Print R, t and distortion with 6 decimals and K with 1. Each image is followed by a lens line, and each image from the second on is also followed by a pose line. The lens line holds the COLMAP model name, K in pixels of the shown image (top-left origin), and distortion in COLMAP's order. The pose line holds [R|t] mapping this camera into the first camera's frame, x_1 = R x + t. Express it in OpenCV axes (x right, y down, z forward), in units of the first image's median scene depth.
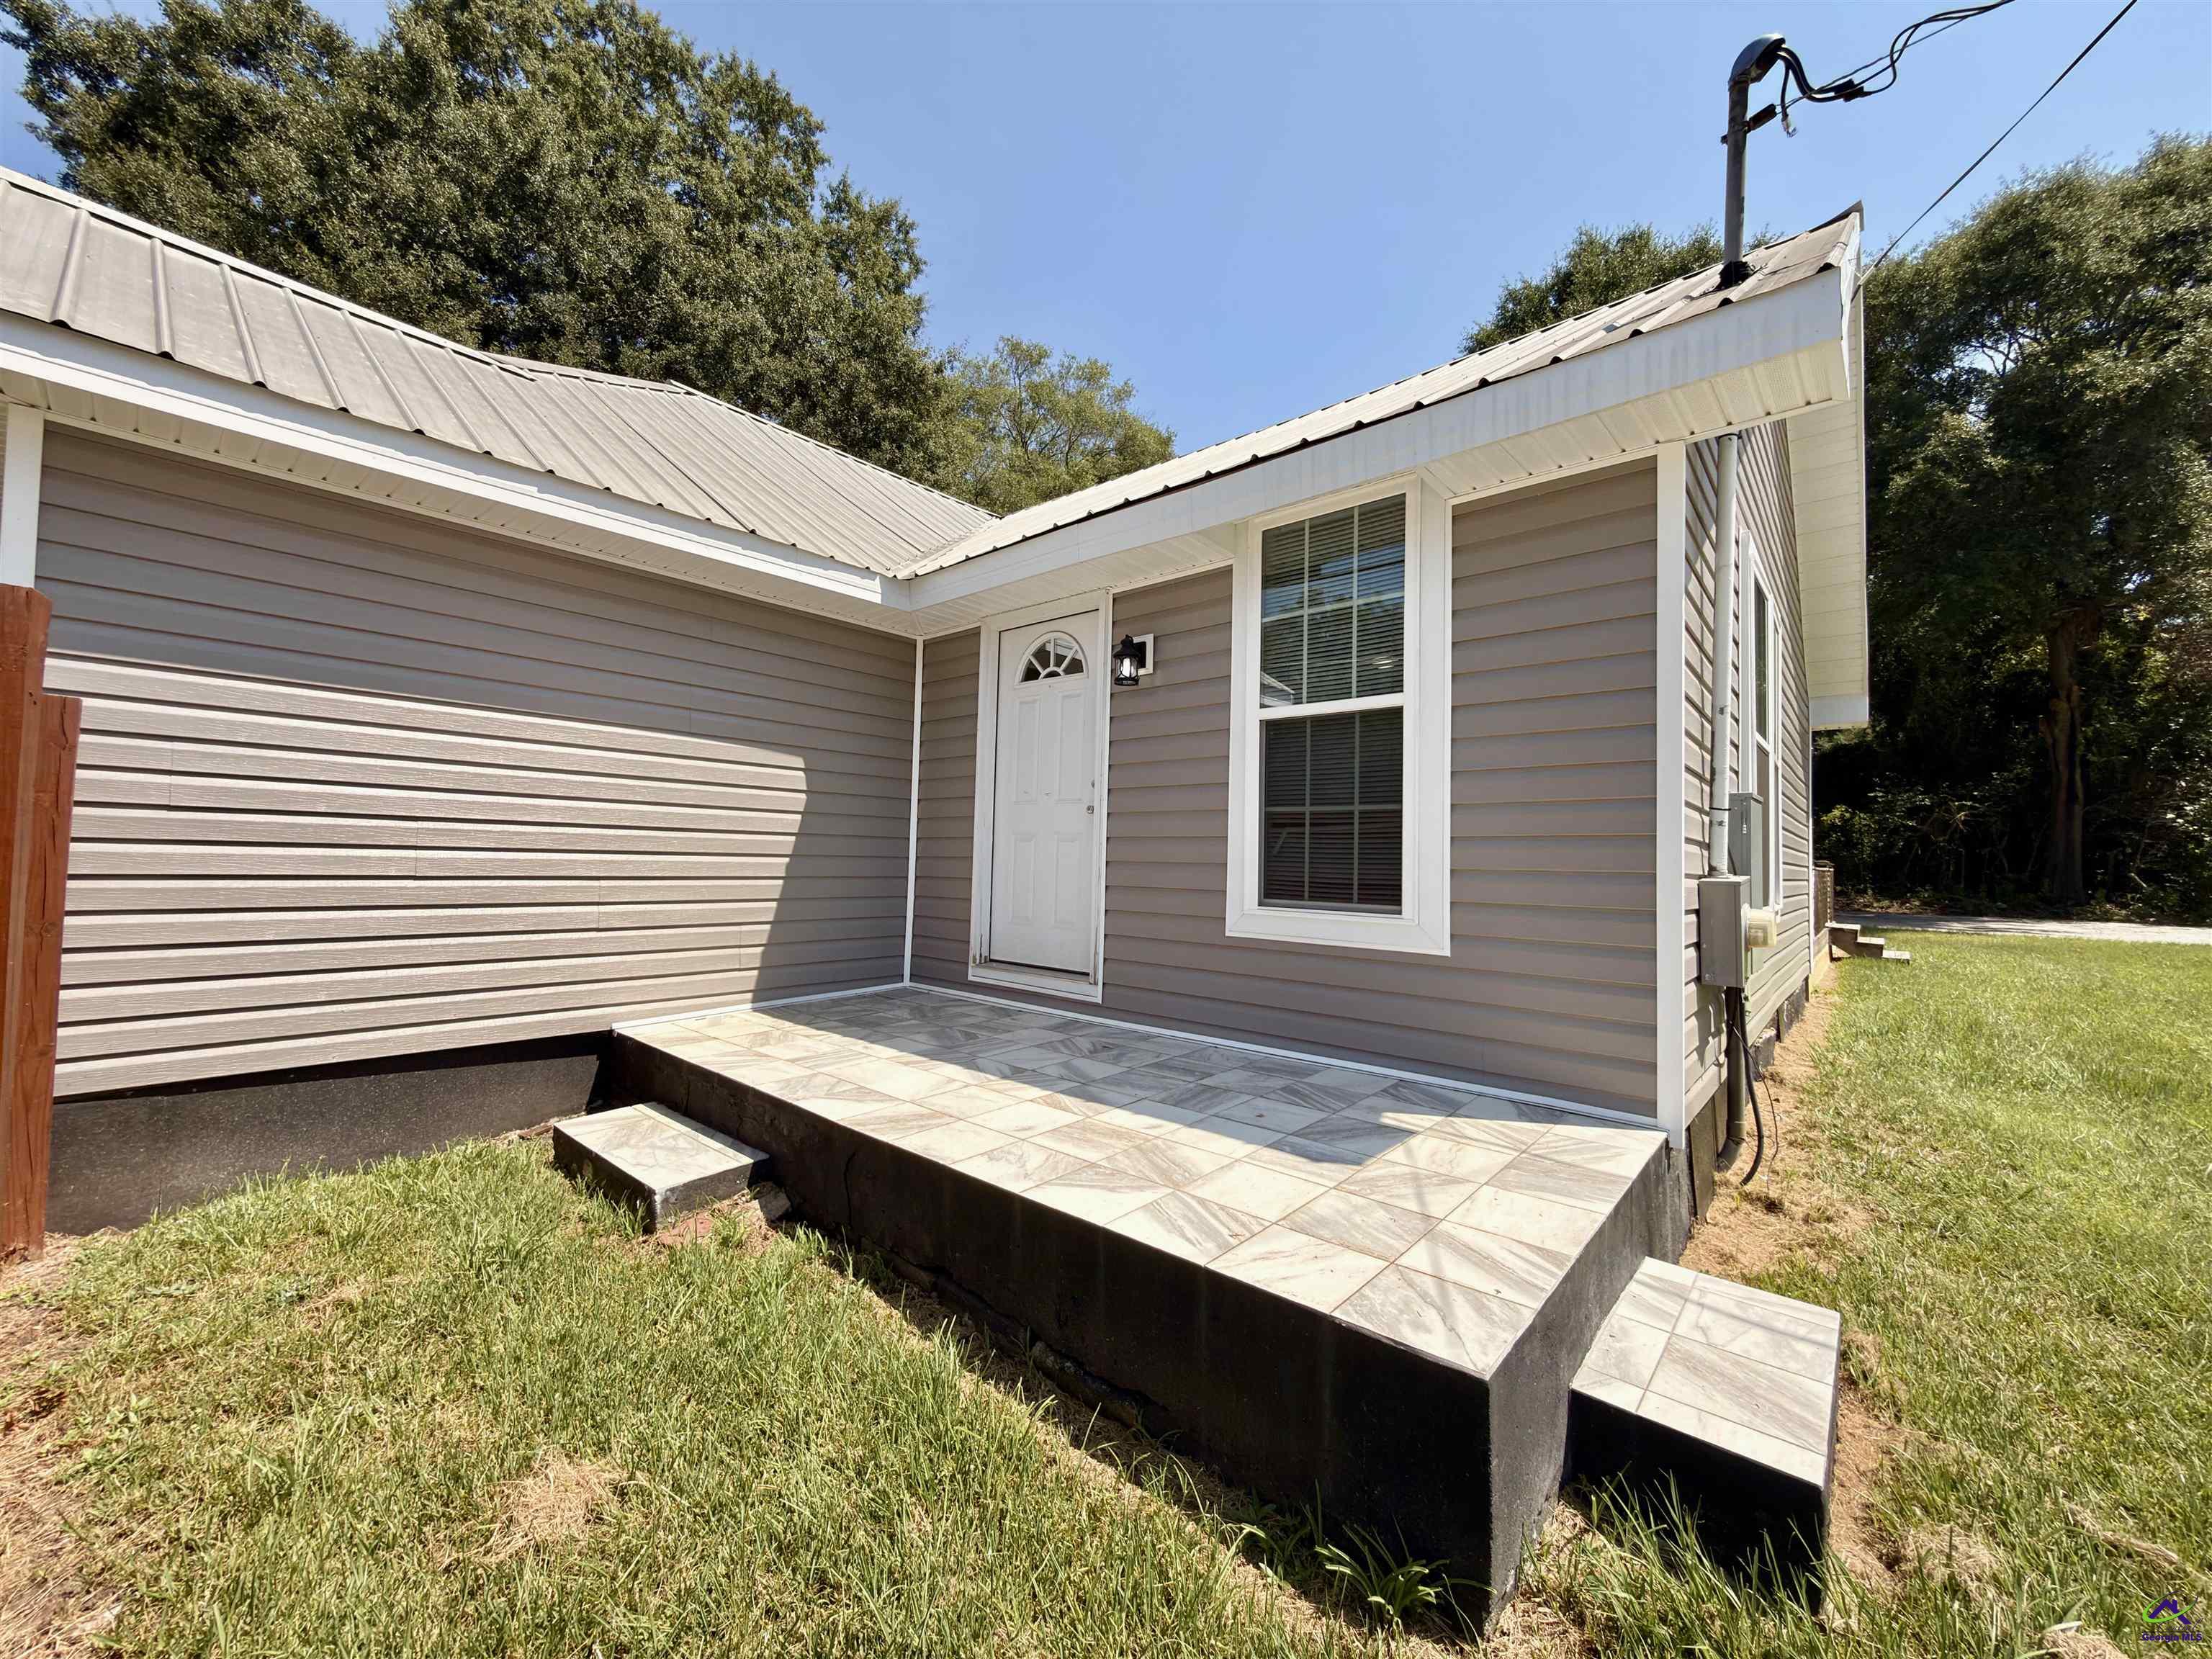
lens RADIAL K [[877.5, 0, 1102.2], [0, 877.5, 836.2], [0, 0, 1]] dist [0.000354, -0.000385]
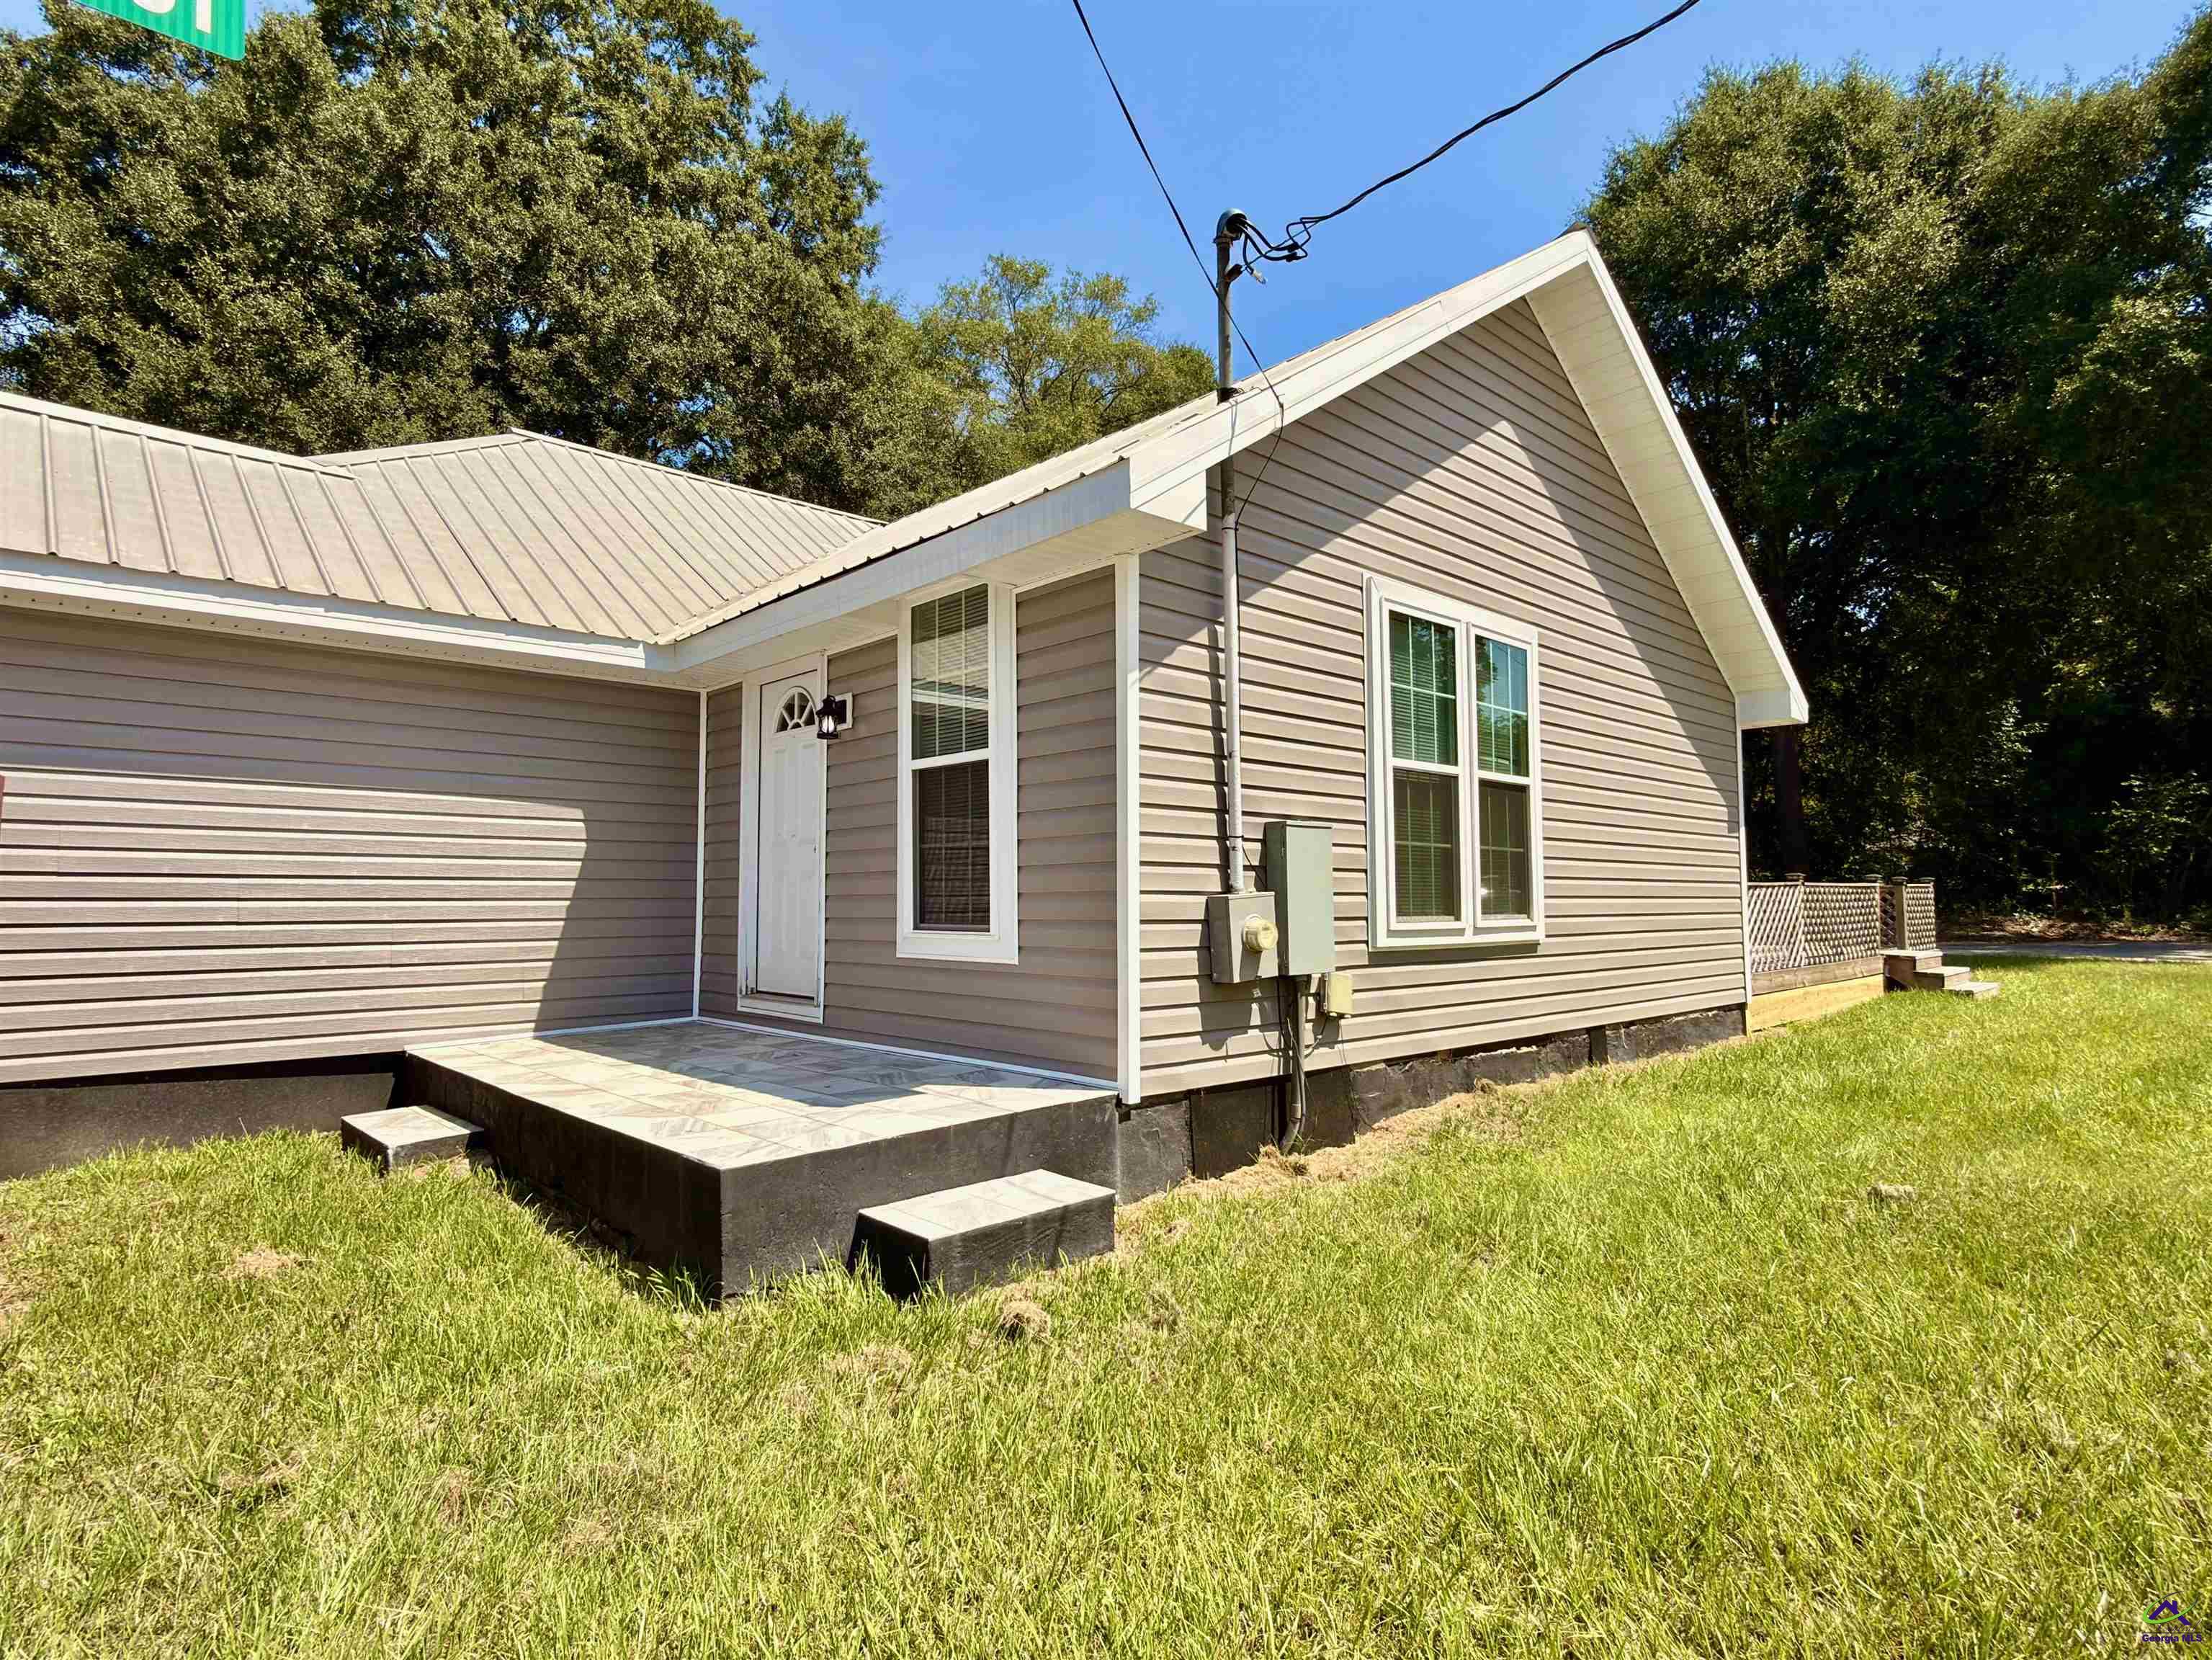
lens RADIAL K [[1184.8, 0, 1096.9], [0, 1184.8, 847.2], [0, 0, 1]] dist [0.001523, -0.000739]
pose [[0.994735, -0.031236, -0.097609, 0.177720], [0.029368, 0.999358, -0.020518, 0.002816], [0.098188, 0.017543, 0.995013, -0.165991]]
